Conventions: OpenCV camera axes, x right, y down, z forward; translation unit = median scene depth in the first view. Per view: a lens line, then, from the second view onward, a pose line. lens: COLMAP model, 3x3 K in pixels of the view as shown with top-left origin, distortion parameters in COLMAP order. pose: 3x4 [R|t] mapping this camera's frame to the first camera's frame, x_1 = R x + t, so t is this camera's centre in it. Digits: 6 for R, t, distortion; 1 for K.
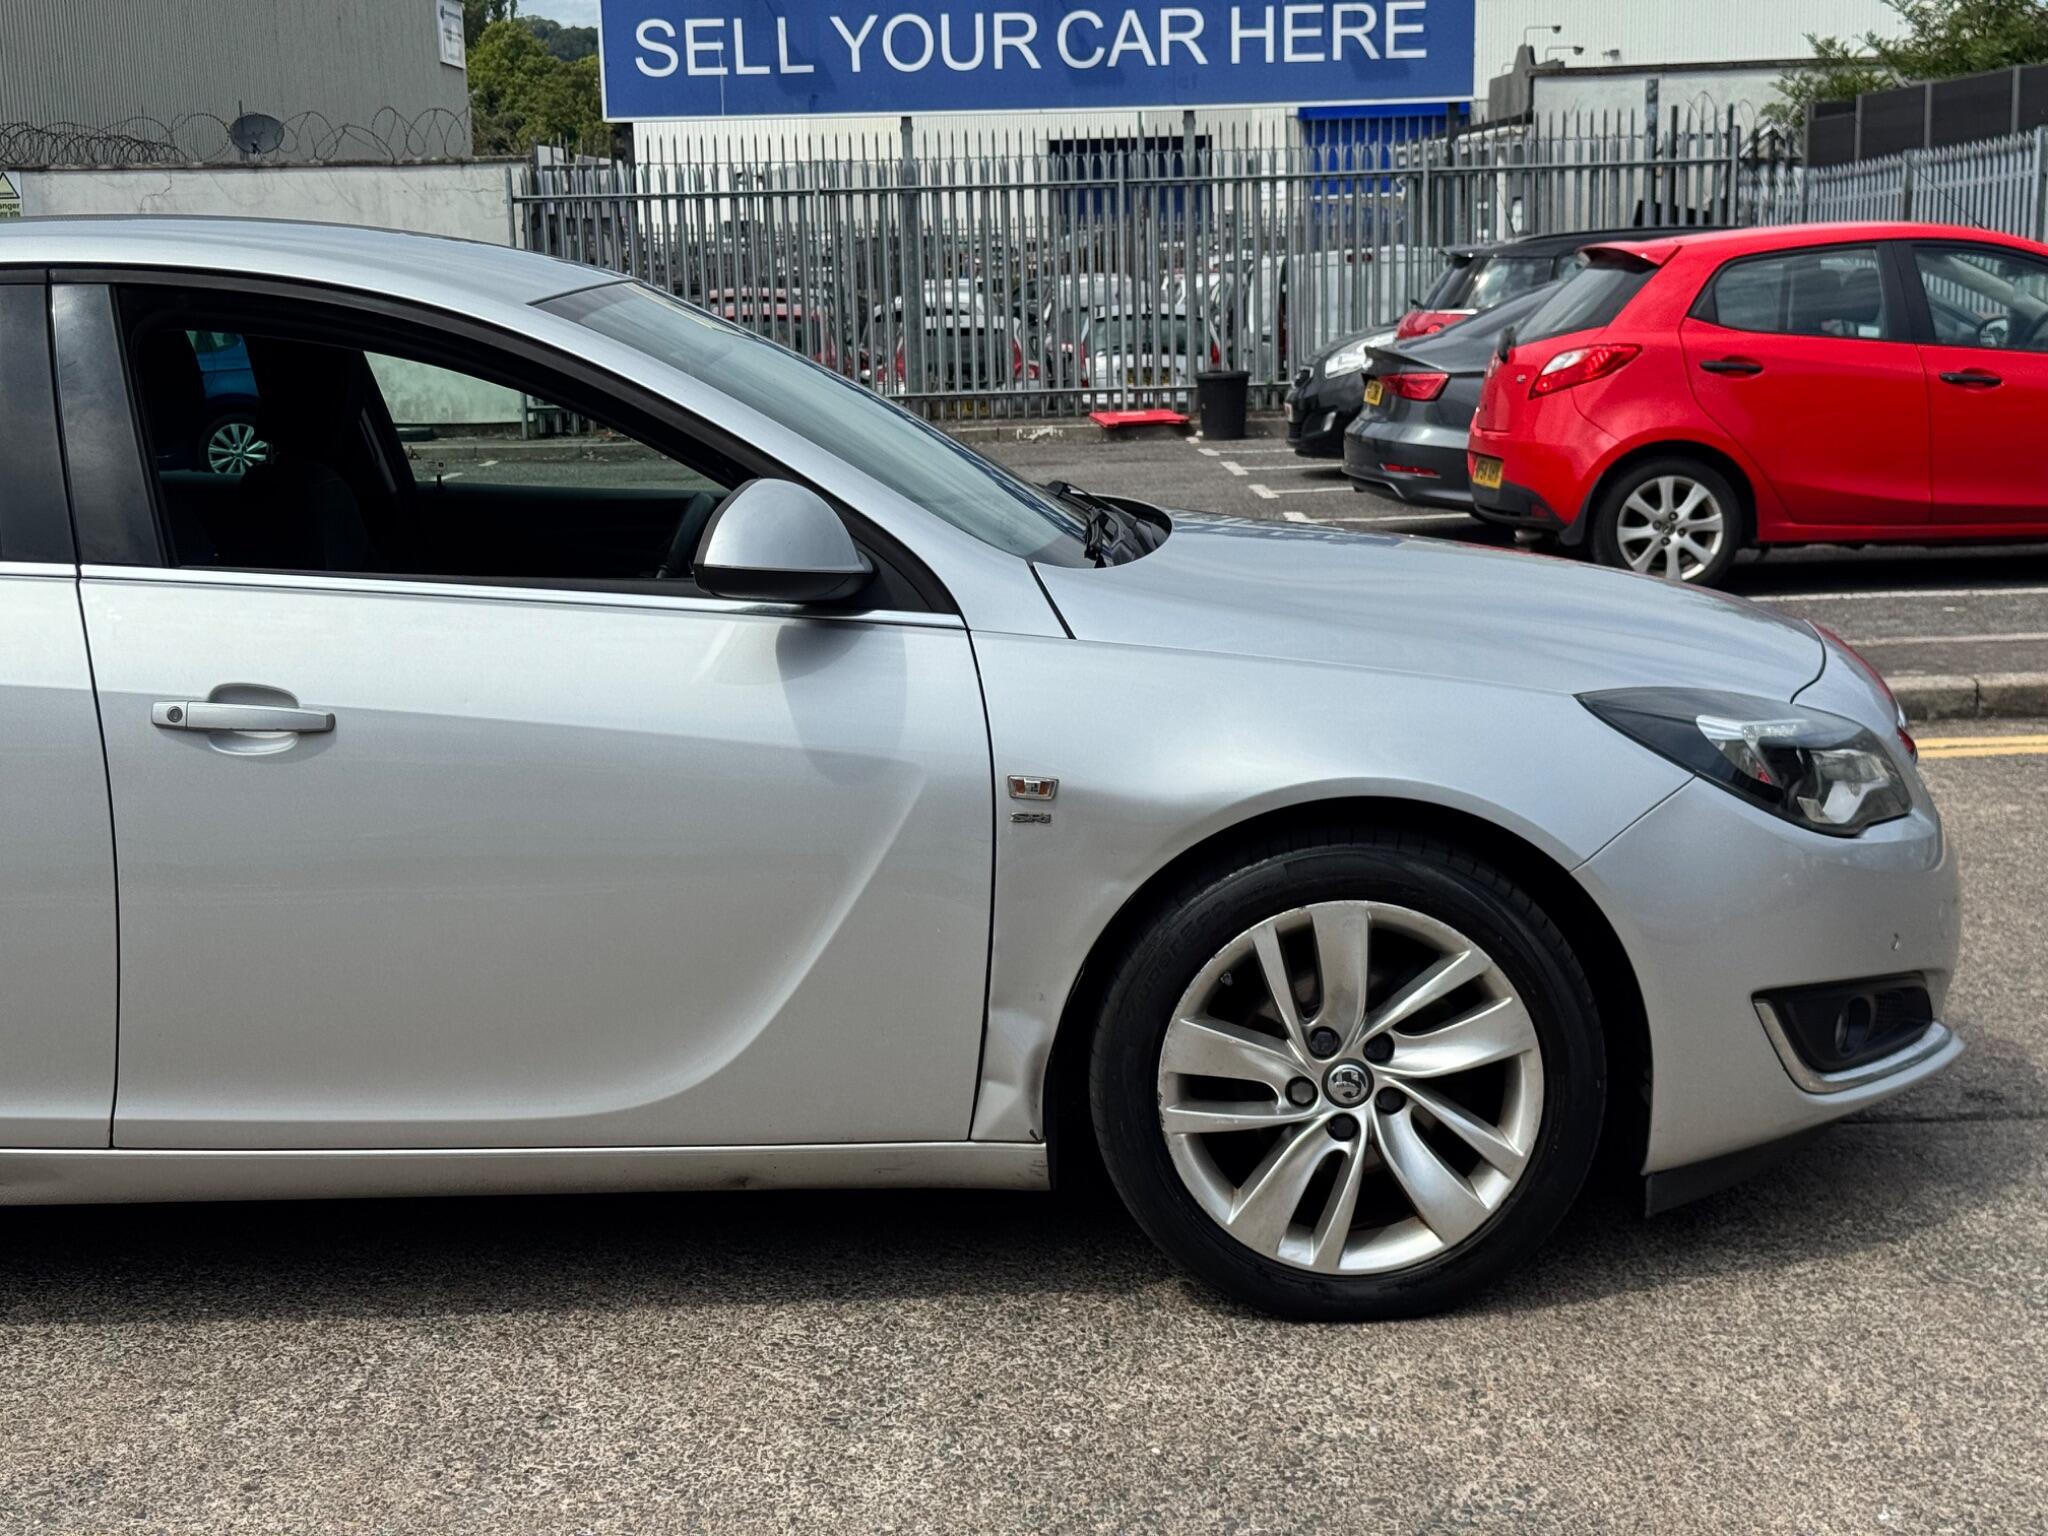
lens RADIAL K [[2870.3, 0, 1024.0], [0, 2870.3, 768.0], [0, 0, 1]] dist [0.220150, -0.526014]
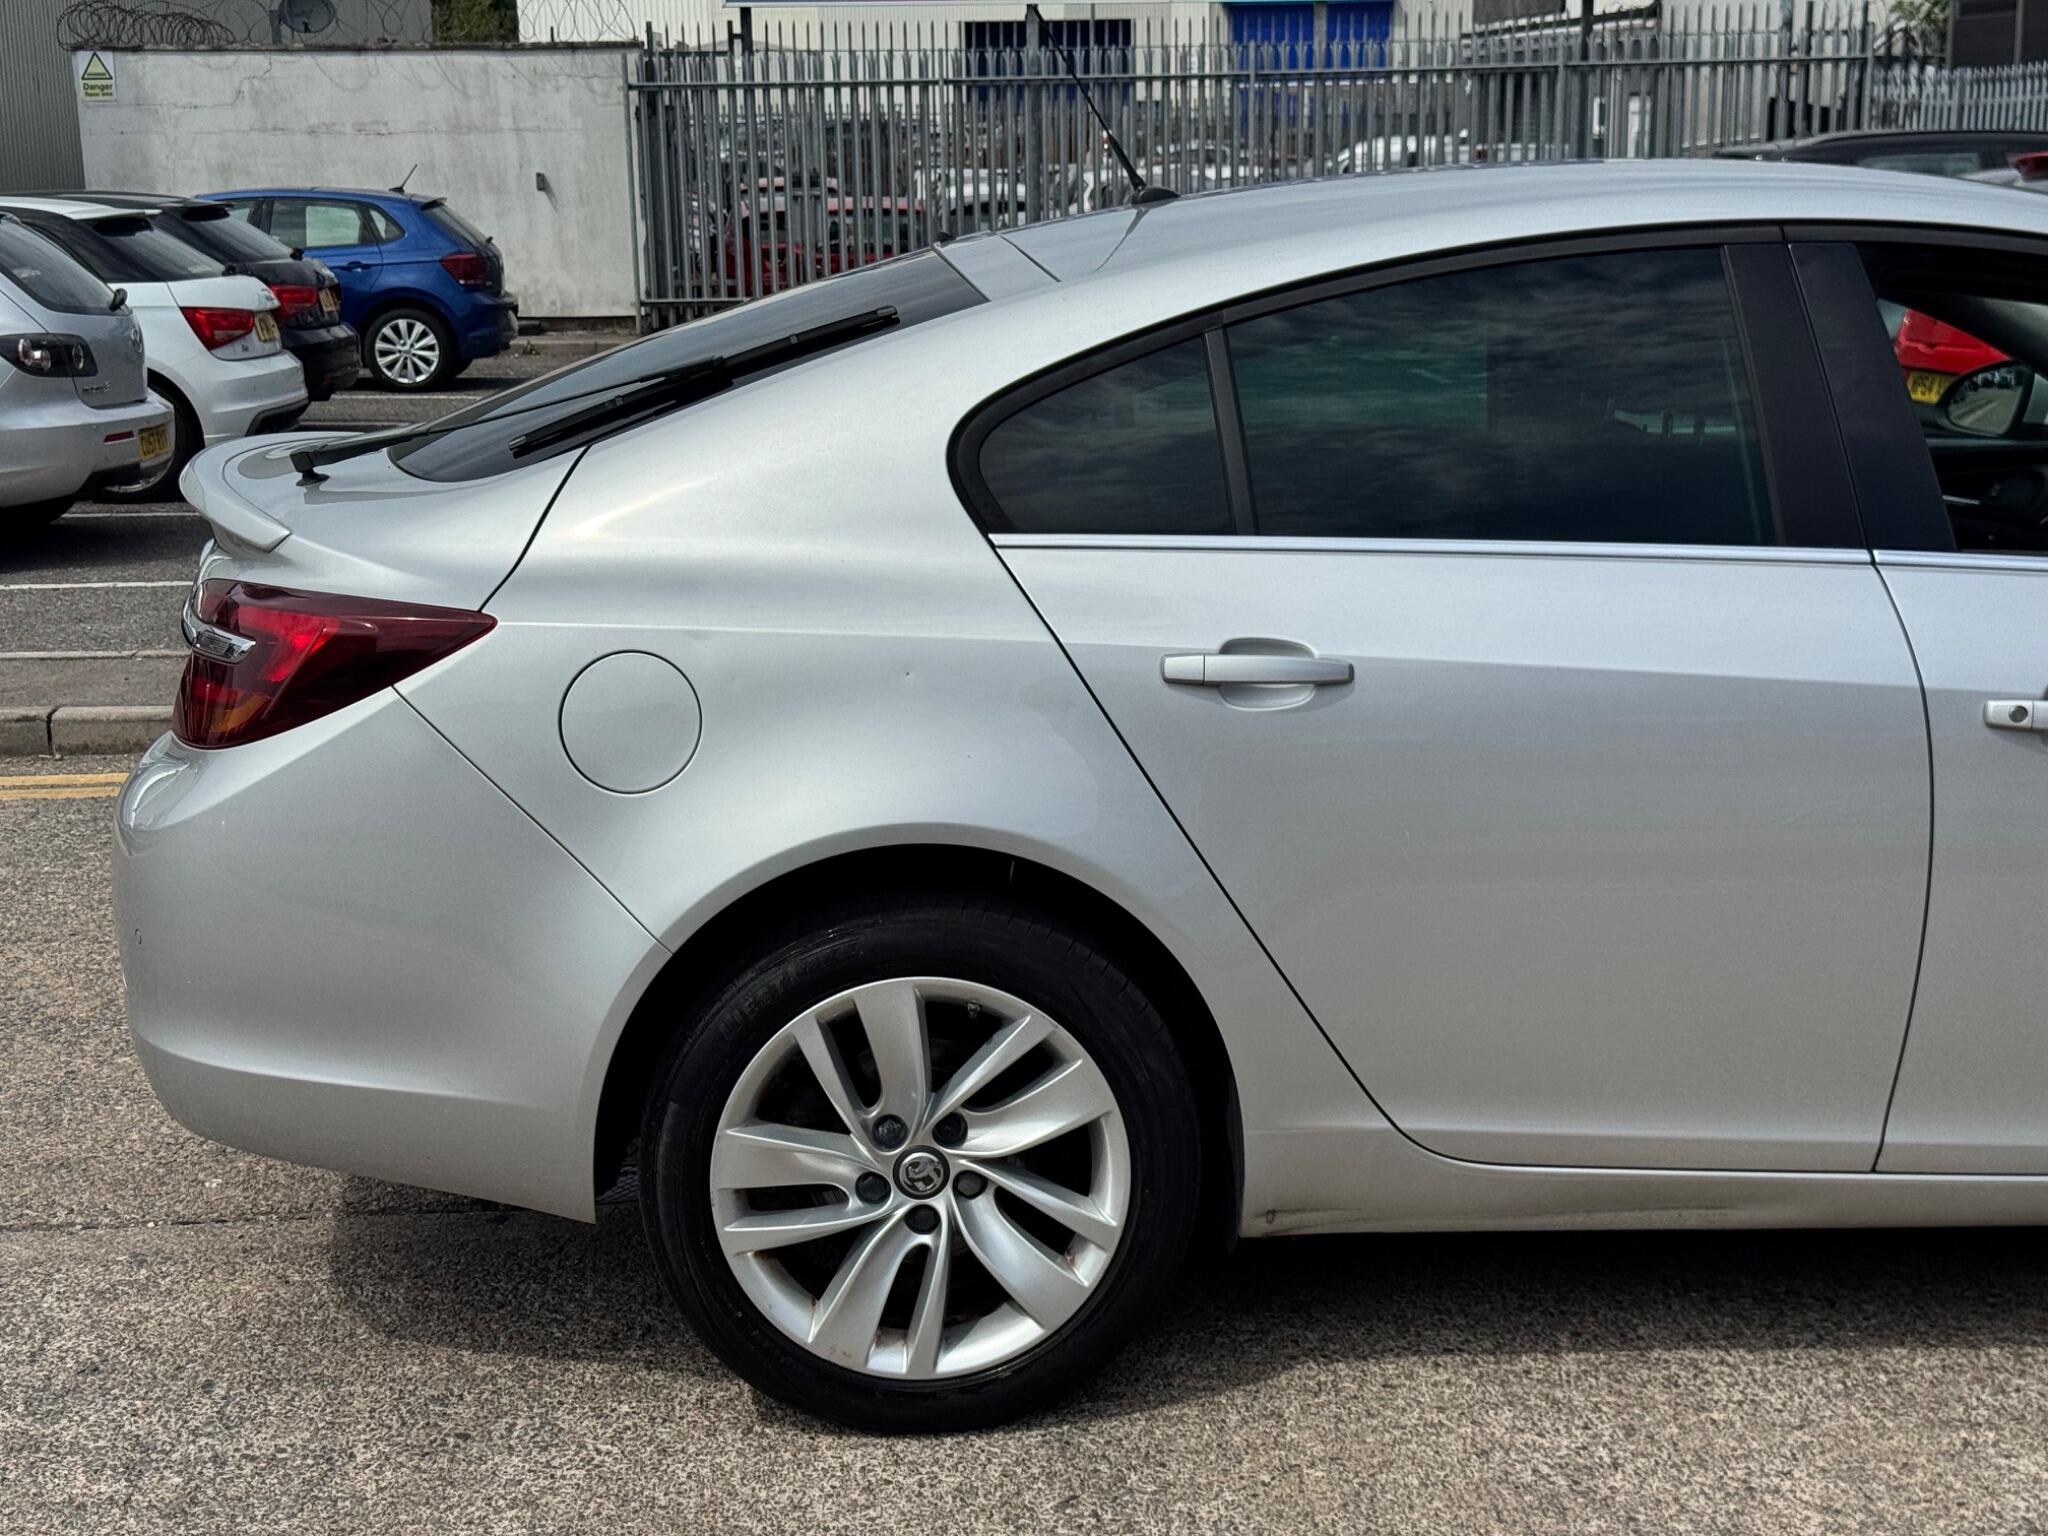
lens RADIAL K [[2873.0, 0, 1032.6], [0, 2873.0, 783.5], [0, 0, 1]] dist [0.213344, -0.496537]
pose [[0.998584, -0.001465, 0.053183, -0.139070], [-0.000846, 0.999057, 0.043407, -0.007724], [-0.053196, -0.043390, 0.997641, 0.018839]]
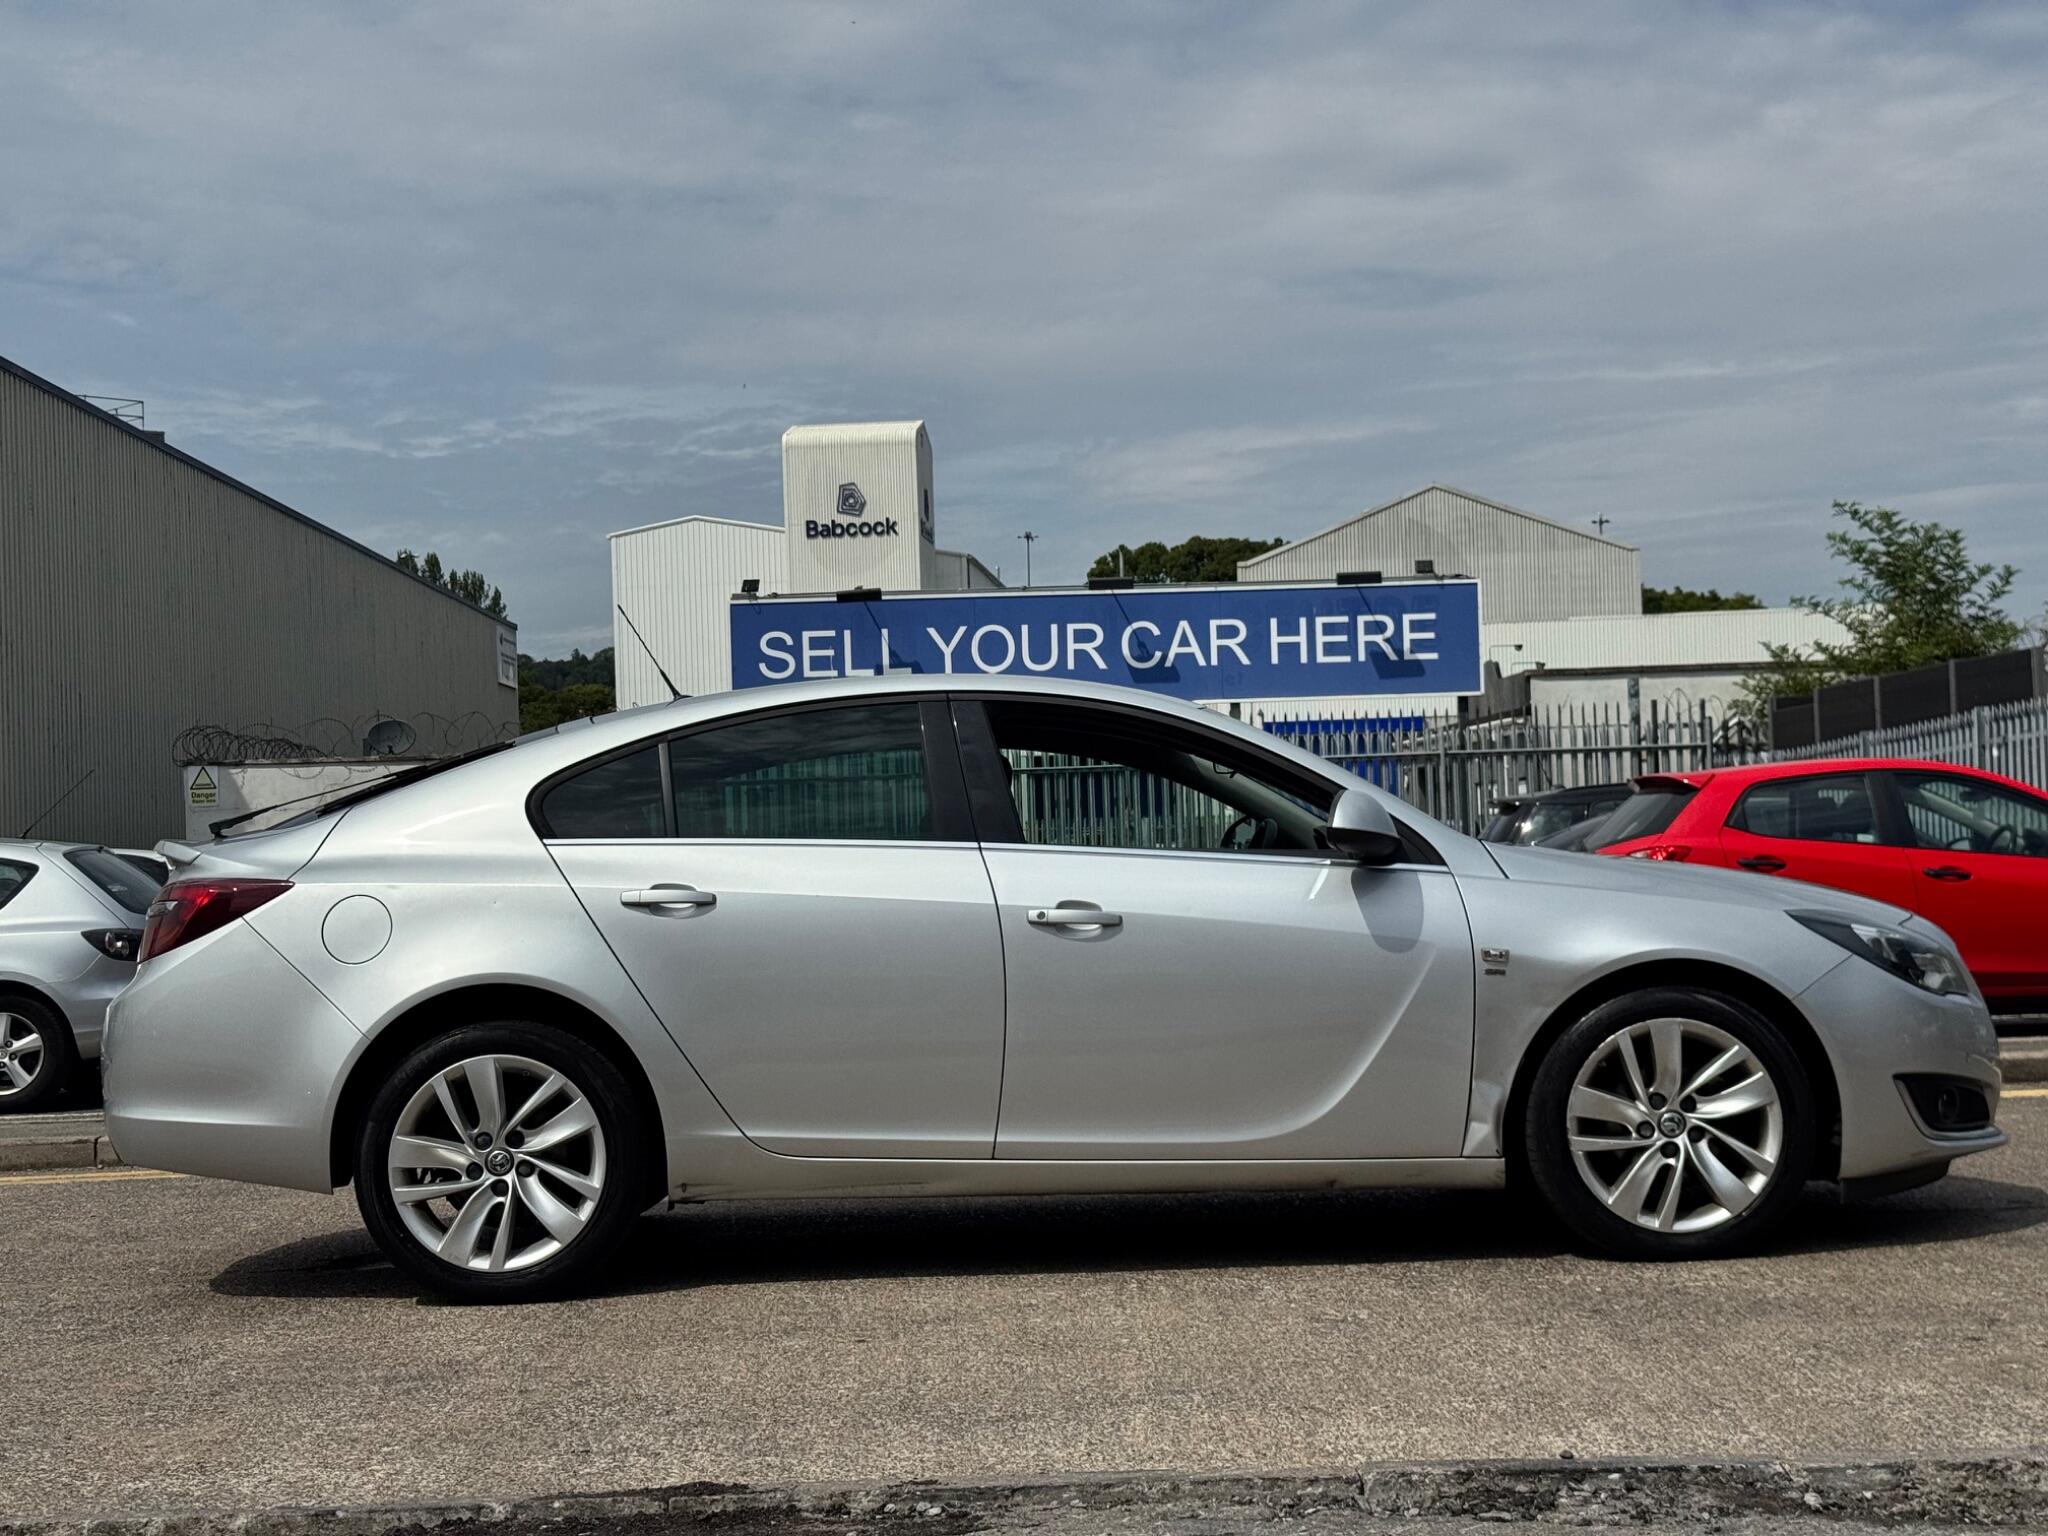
lens RADIAL K [[2885.3, 0, 1021.0], [0, 2885.3, 781.3], [0, 0, 1]] dist [0.180289, -0.282523]
pose [[0.999852, -0.005297, 0.016371, -0.071174], [0.008548, 0.978636, -0.205424, 0.059678], [-0.014933, 0.205534, 0.978536, -0.180351]]
